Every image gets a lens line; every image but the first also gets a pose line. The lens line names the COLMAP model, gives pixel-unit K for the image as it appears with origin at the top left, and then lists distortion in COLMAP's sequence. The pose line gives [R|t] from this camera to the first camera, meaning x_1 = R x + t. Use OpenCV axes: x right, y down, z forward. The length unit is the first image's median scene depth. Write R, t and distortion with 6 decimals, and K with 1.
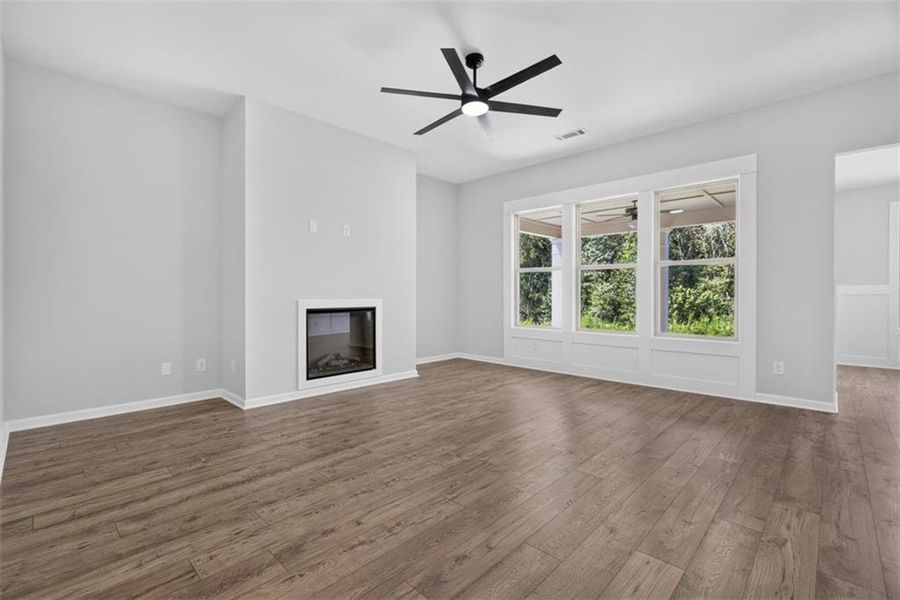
lens RADIAL K [[405.9, 0, 446.6], [0, 405.9, 296.3], [0, 0, 1]] dist [-0.004715, 0.004667]
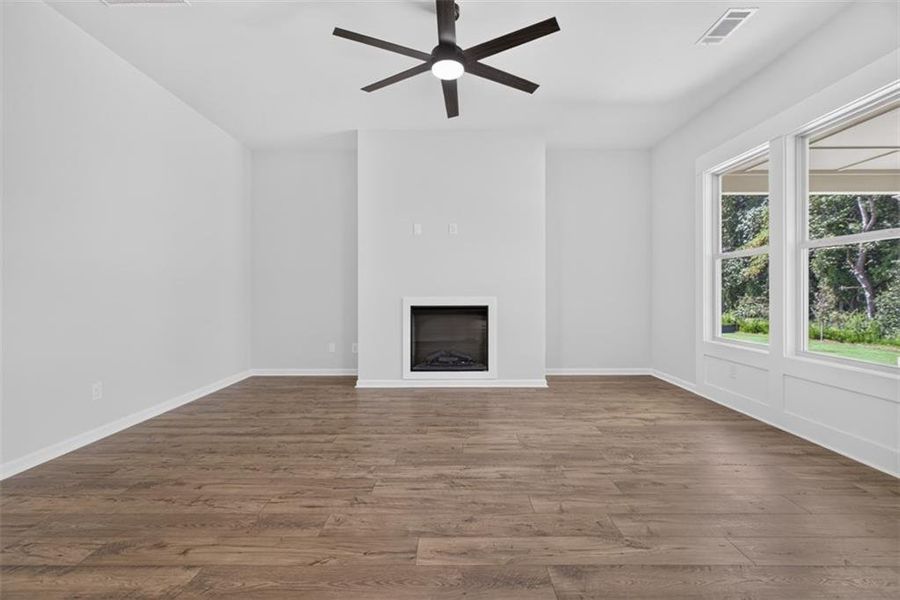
lens RADIAL K [[405.9, 0, 444.5], [0, 405.9, 296.3], [0, 0, 1]] dist [-0.004715, 0.004667]
pose [[0.688795, 0.006249, -0.724929, 0.680086], [-0.000735, 0.999968, 0.007921, -0.004138], [0.724956, -0.004923, 0.688778, 0.426132]]
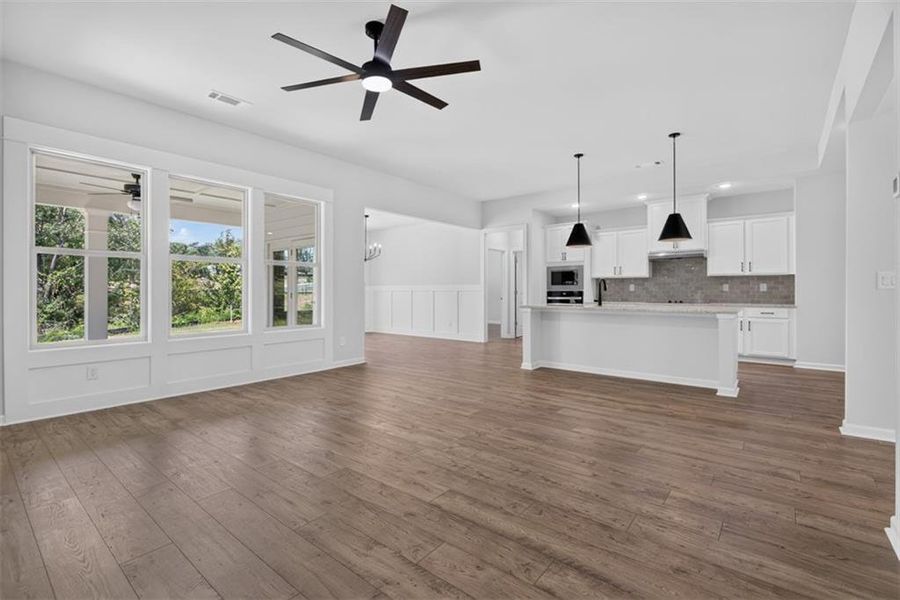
lens RADIAL K [[405.9, 0, 447.7], [0, 405.9, 294.4], [0, 0, 1]] dist [-0.004715, 0.004667]
pose [[-0.086674, -0.006053, 0.996218, -0.850206], [0.005195, 0.999965, 0.006528, -0.003225], [-0.996223, 0.005741, -0.086640, 0.936438]]
